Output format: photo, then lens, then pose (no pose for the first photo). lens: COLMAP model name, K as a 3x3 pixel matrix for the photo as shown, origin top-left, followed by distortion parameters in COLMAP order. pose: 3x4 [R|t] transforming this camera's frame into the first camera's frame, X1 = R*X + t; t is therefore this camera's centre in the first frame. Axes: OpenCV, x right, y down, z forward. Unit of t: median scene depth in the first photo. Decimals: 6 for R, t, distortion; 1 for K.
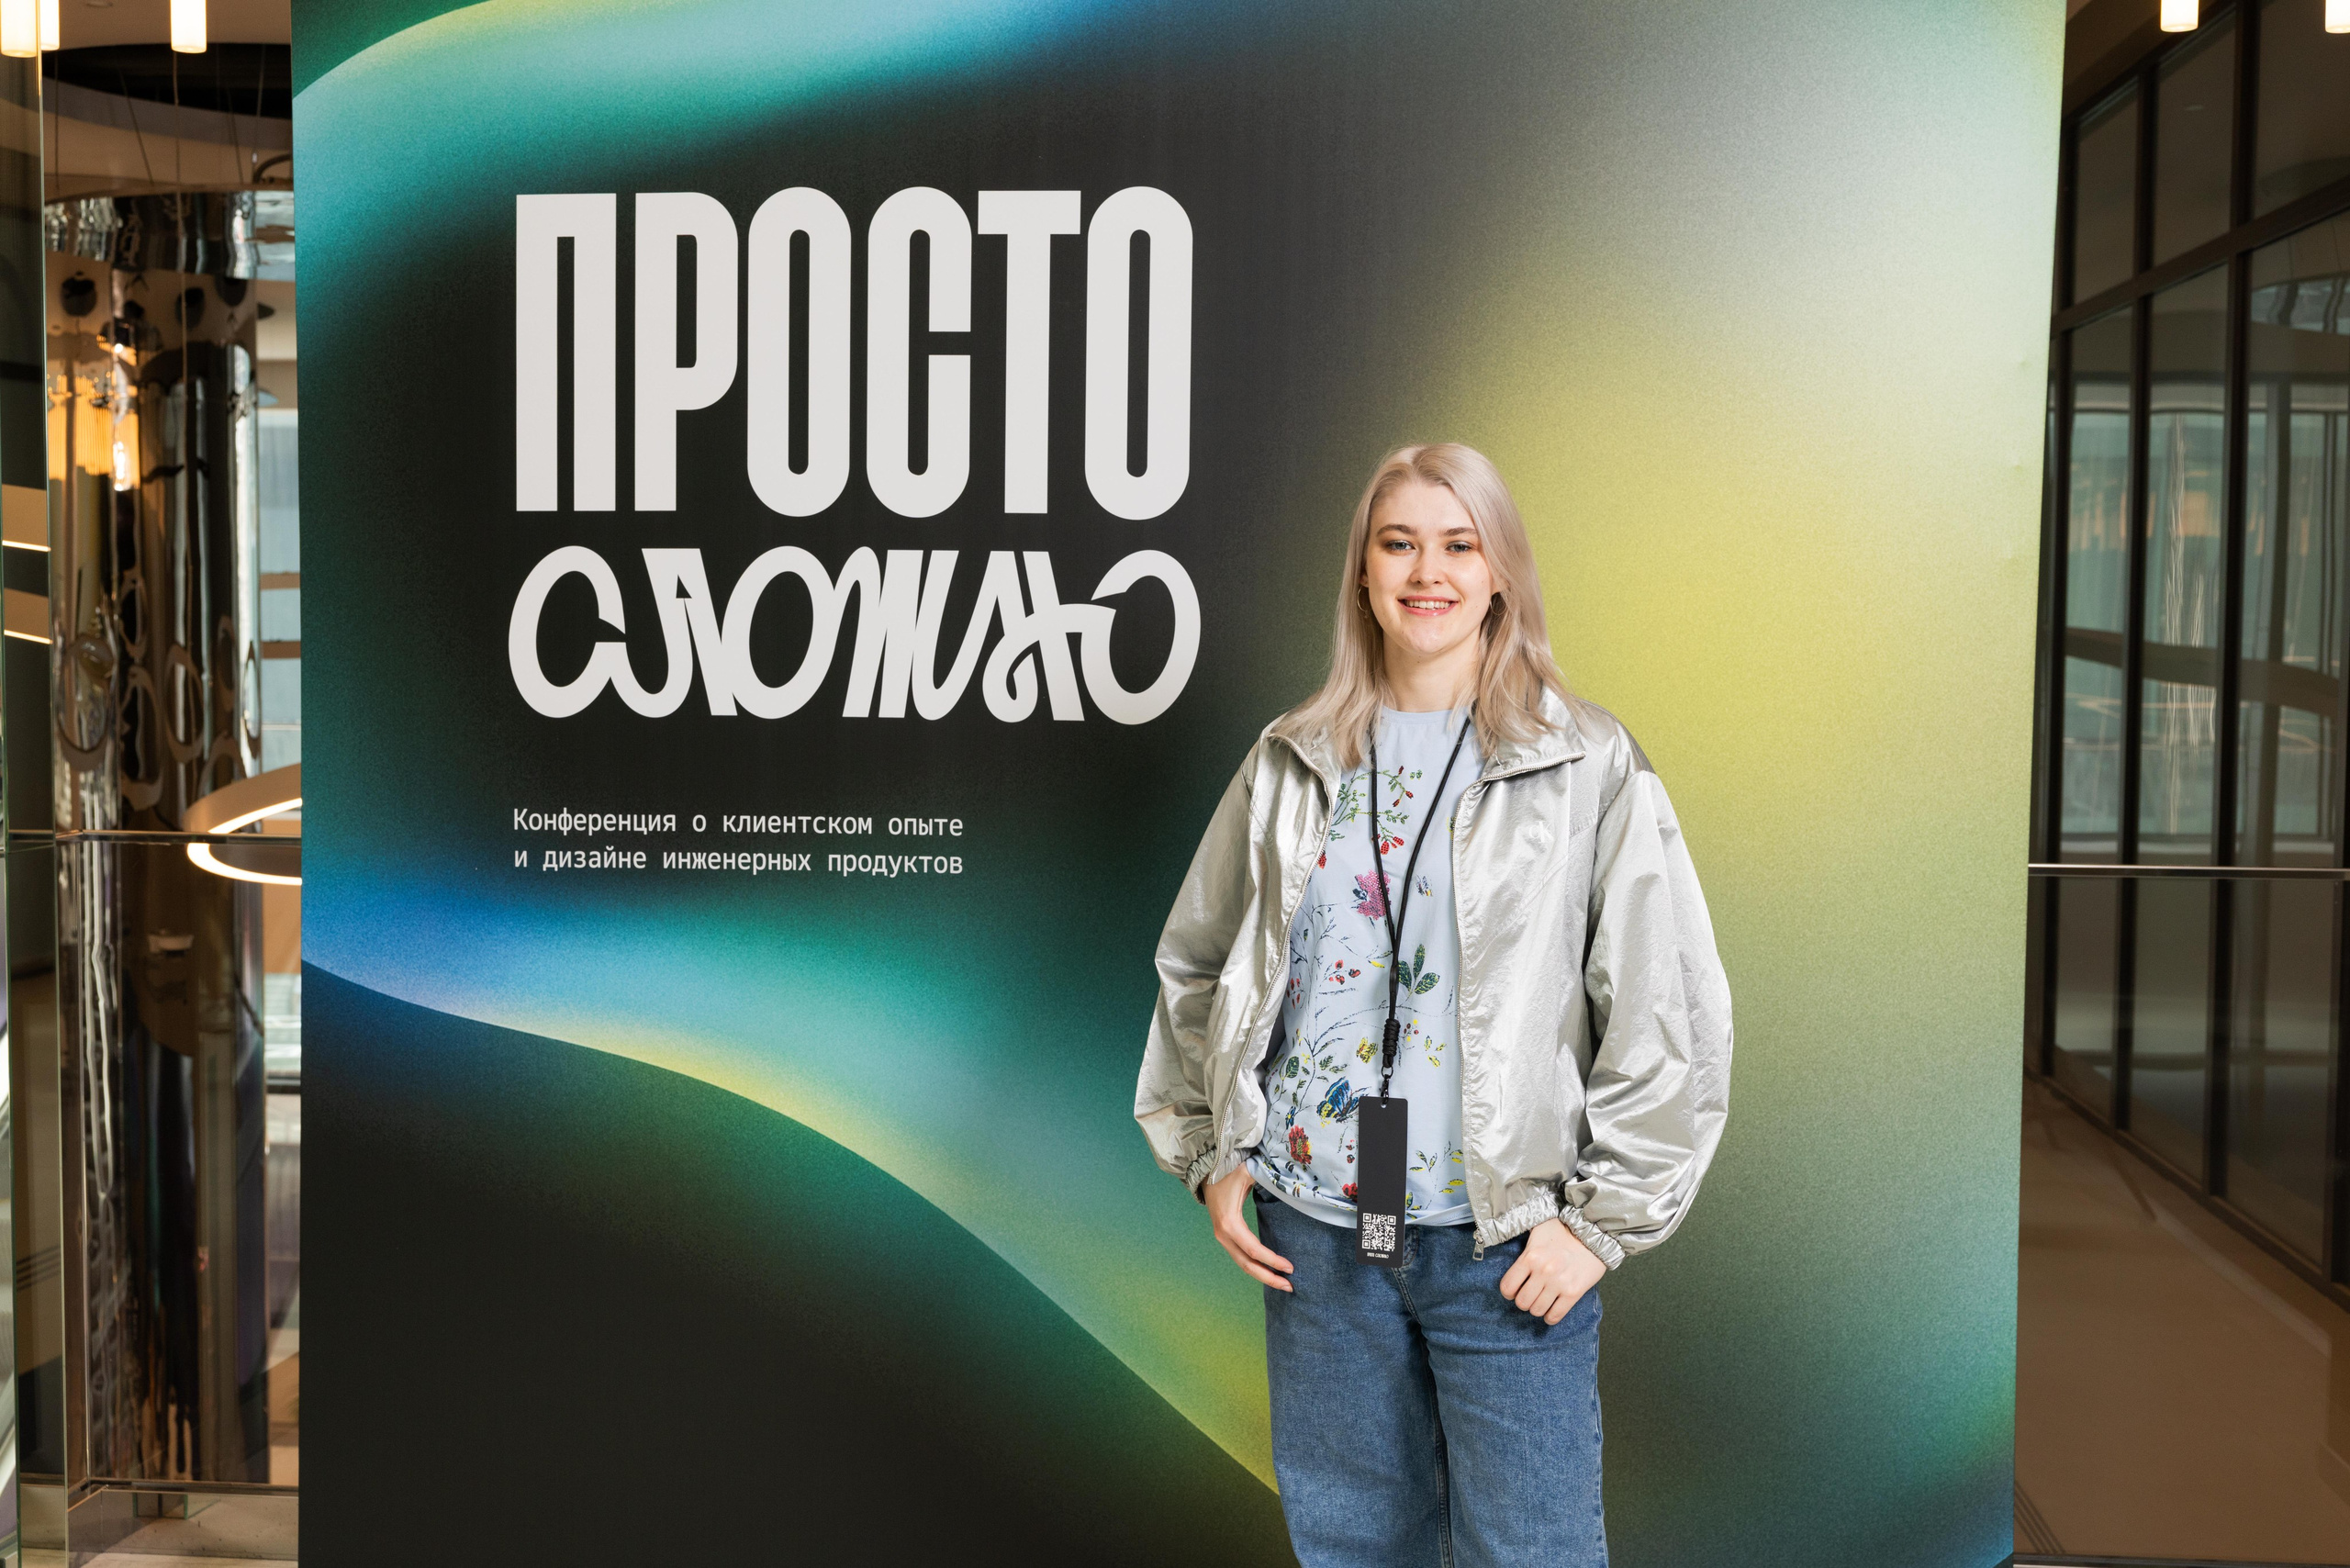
lens RADIAL K [[2777.8, 0, 1175.0], [0, 2777.8, 784.0], [0, 0, 1]] dist [-0.019743, 0.044815]
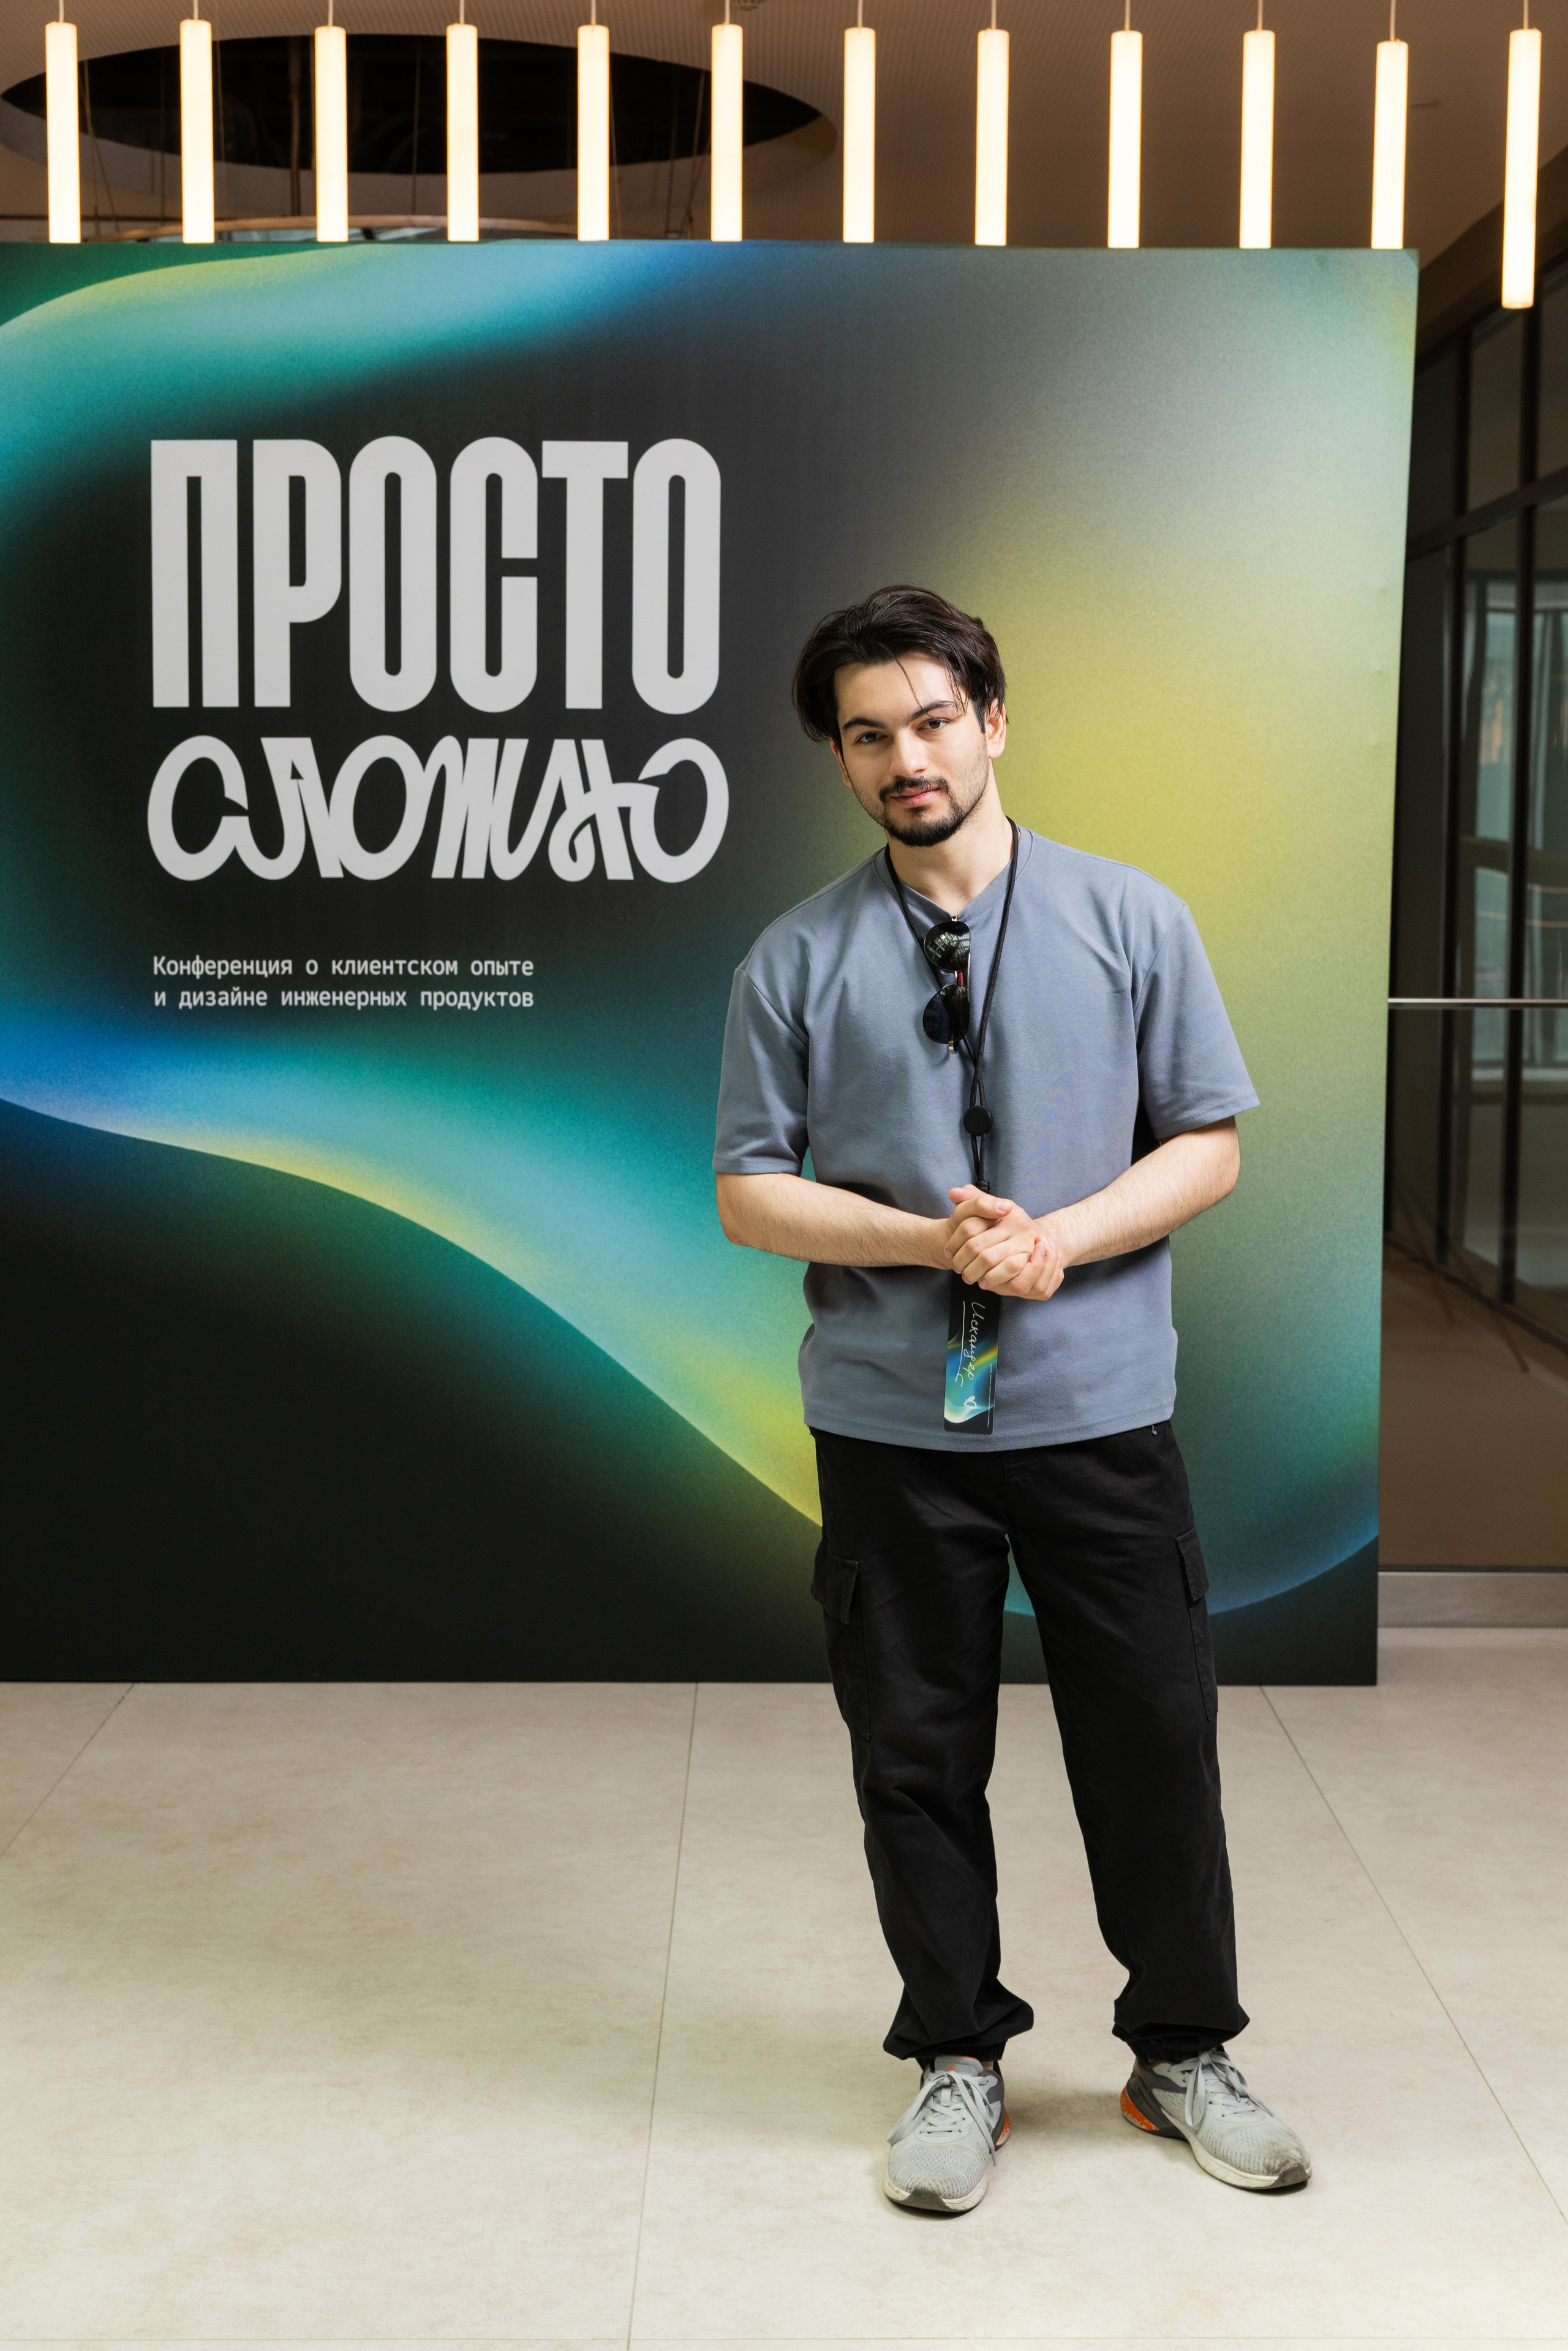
lens RADIAL K [[3276.1, 0, 784.3], [0, 3276.1, 1211.1], [0, 0, 1]] dist [-0.060321, 0.152359]
pose [[0.995294, -0.013931, 0.095890, -0.105393], [0.009066, 0.998658, 0.050984, 0.049556], [-0.096472, -0.049874, 0.994085, -0.437794]]
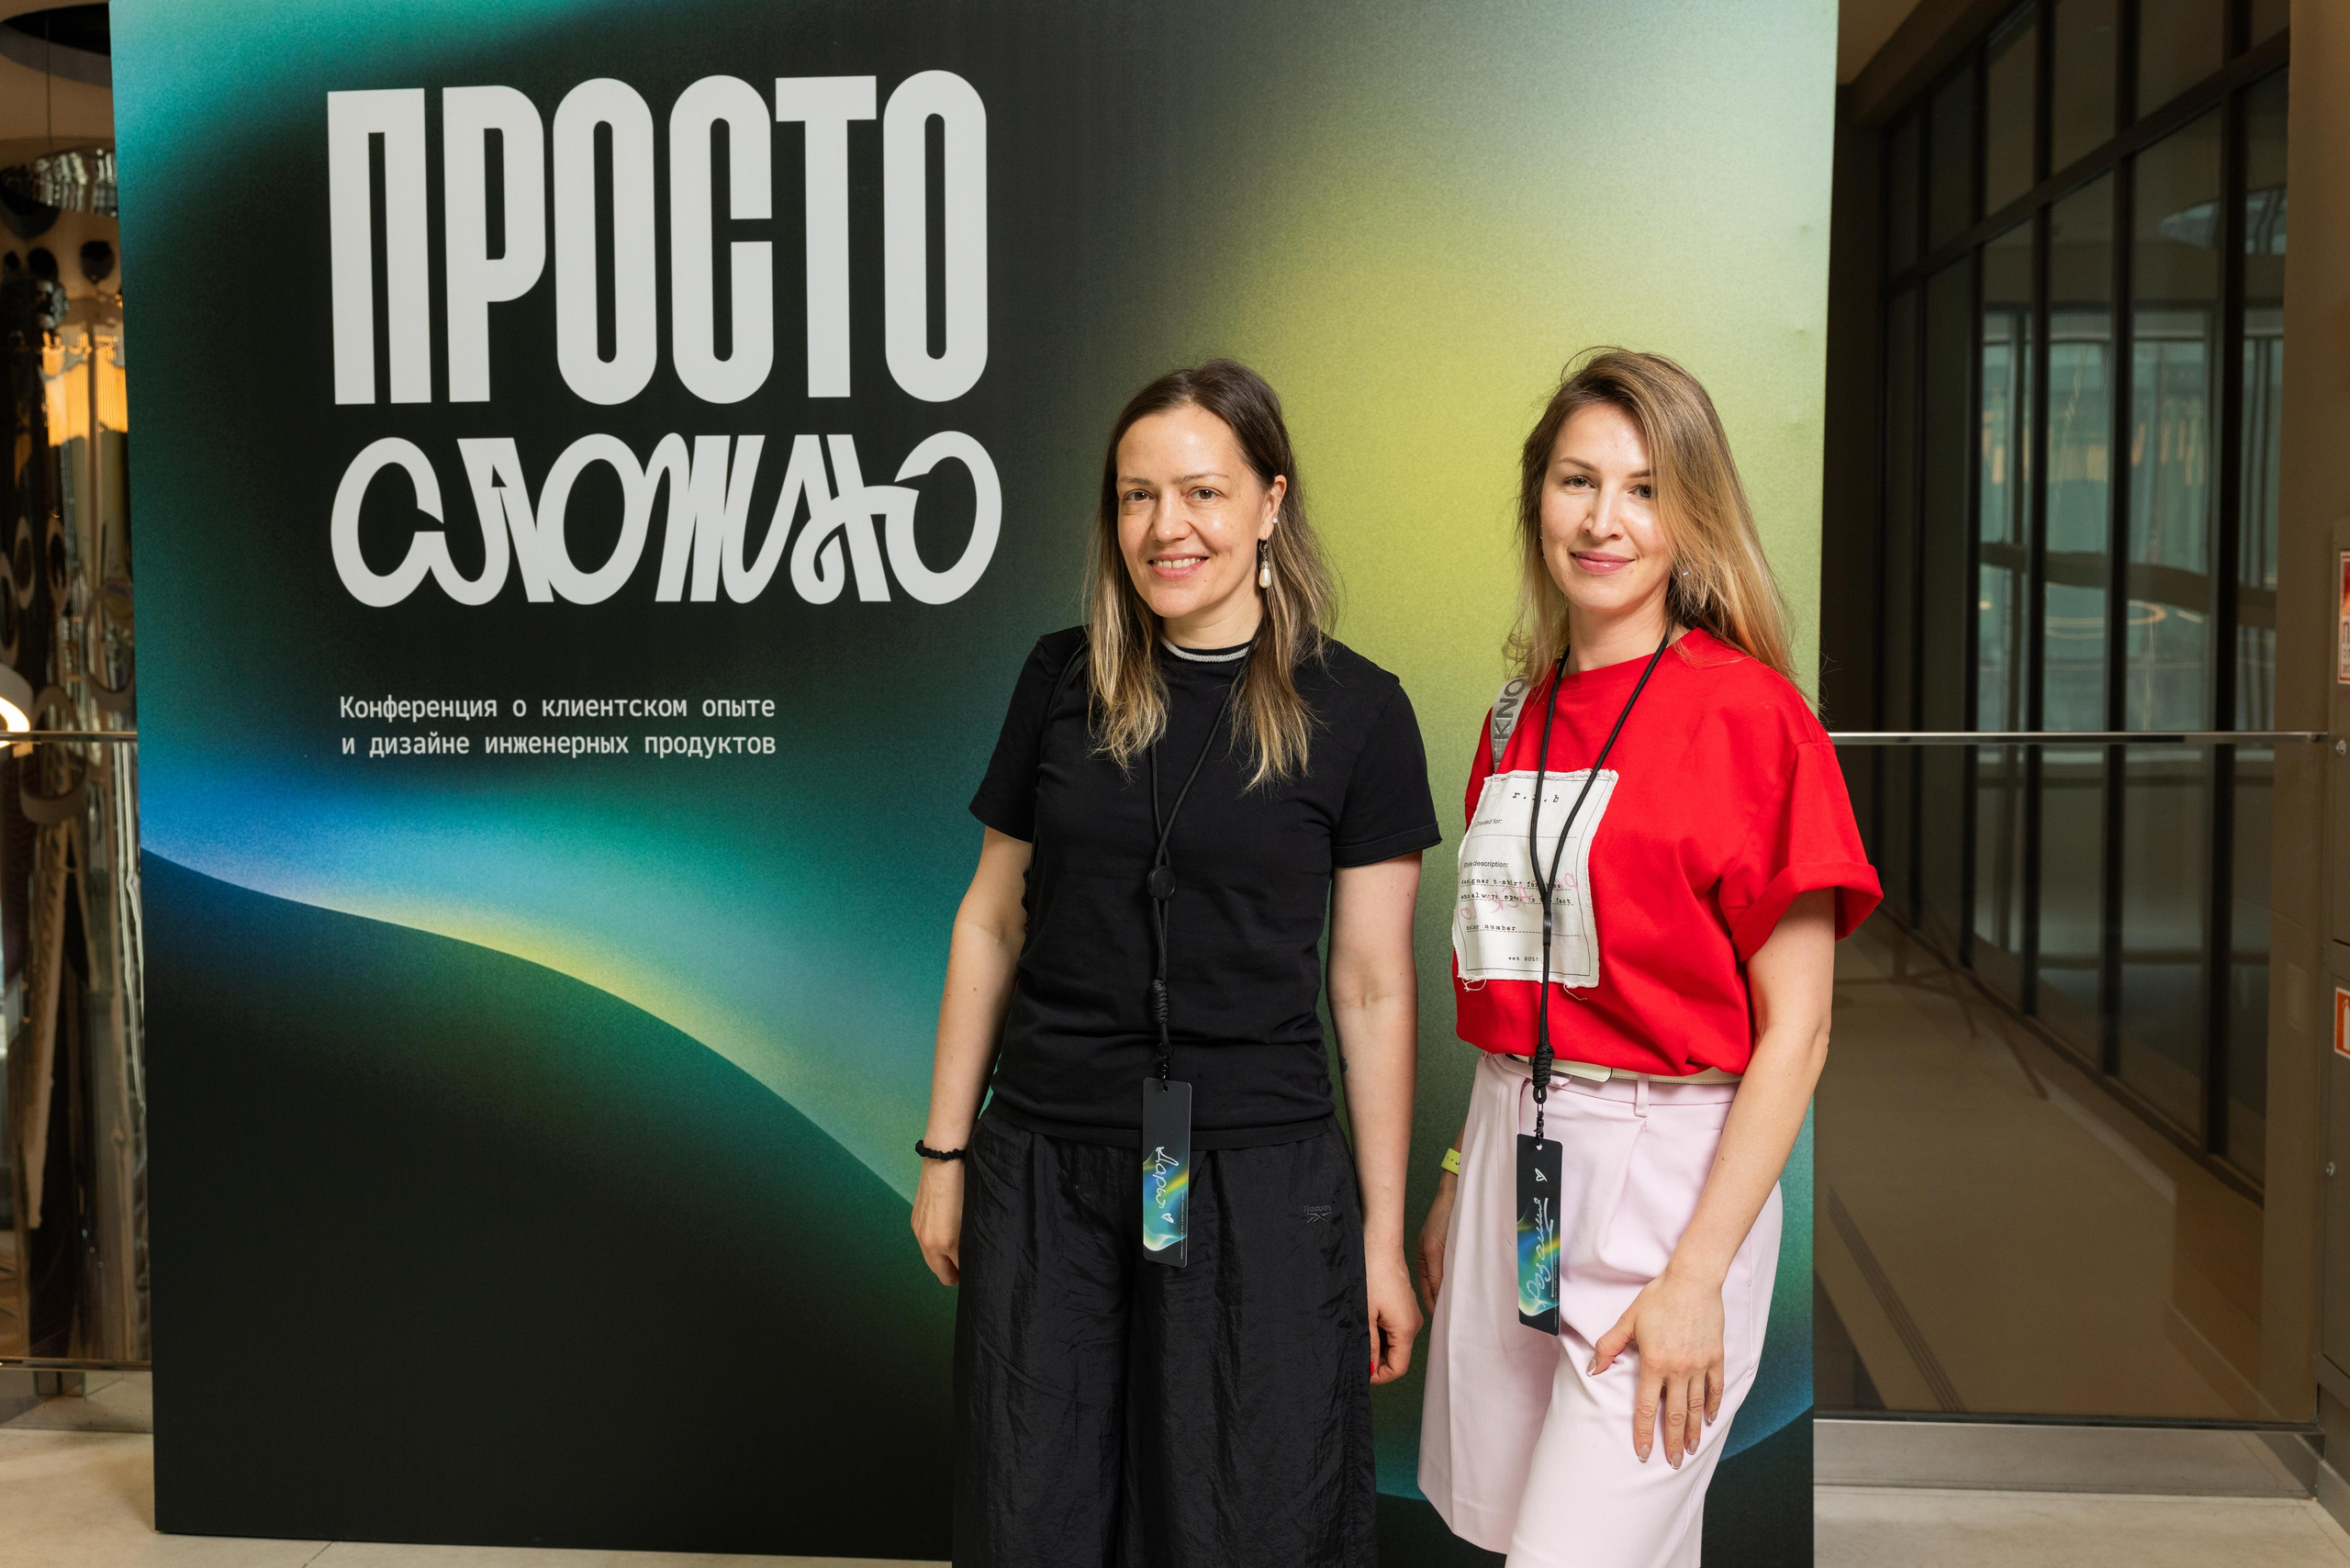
lens RADIAL K [[2634.6, 0, 1180.0], [0, 2634.6, 786.8], [0, 0, 1]] dist [-0.014494, -0.002143]
pose [[0.999779, -0.013860, -0.015836, 0.086704], [0.014221, 0.999636, 0.022915, 0.024391], [0.015513, -0.023135, 0.999612, 0.036047]]
